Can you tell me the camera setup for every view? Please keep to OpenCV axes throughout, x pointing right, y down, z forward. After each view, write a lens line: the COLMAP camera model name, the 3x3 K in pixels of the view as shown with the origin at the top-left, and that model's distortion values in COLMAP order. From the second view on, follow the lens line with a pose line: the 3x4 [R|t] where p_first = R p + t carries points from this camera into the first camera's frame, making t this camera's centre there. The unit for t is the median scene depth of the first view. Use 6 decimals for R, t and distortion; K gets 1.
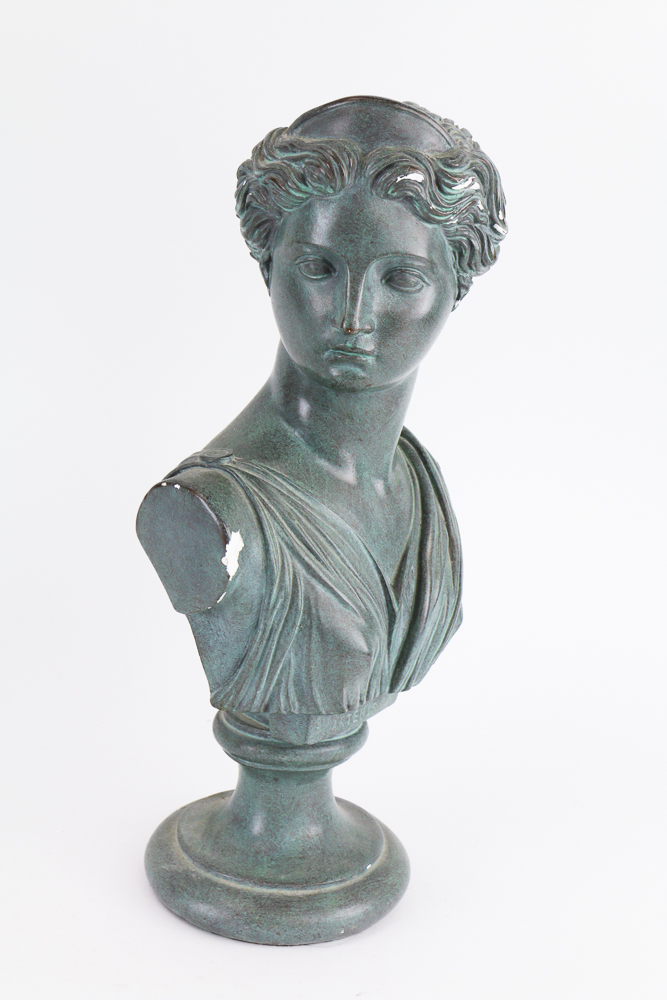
lens RADIAL K [[1431.7, 0, 335.2], [0, 1431.7, 508.6], [0, 0, 1]] dist [-0.074631, 0.000000]
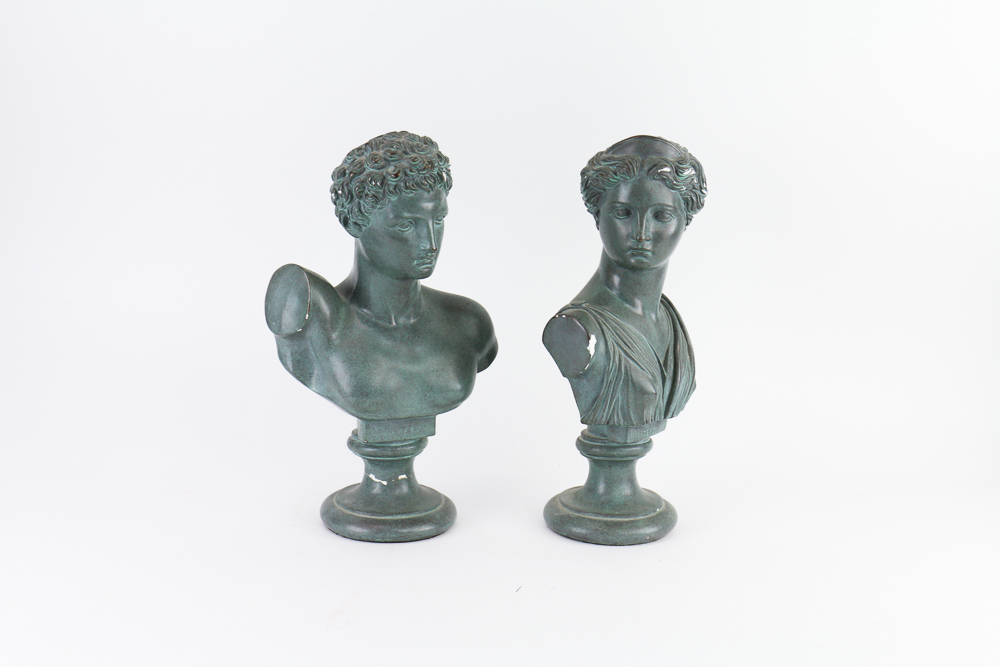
lens RADIAL K [[1130.6, 0, 495.4], [0, 1130.6, 329.1], [0, 0, 1]] dist [-0.117214, 0.000000]
pose [[0.997515, -0.052714, -0.046751, -0.129475], [0.047426, 0.993041, -0.107795, 0.175996], [0.052108, 0.105309, 0.993073, -0.672881]]
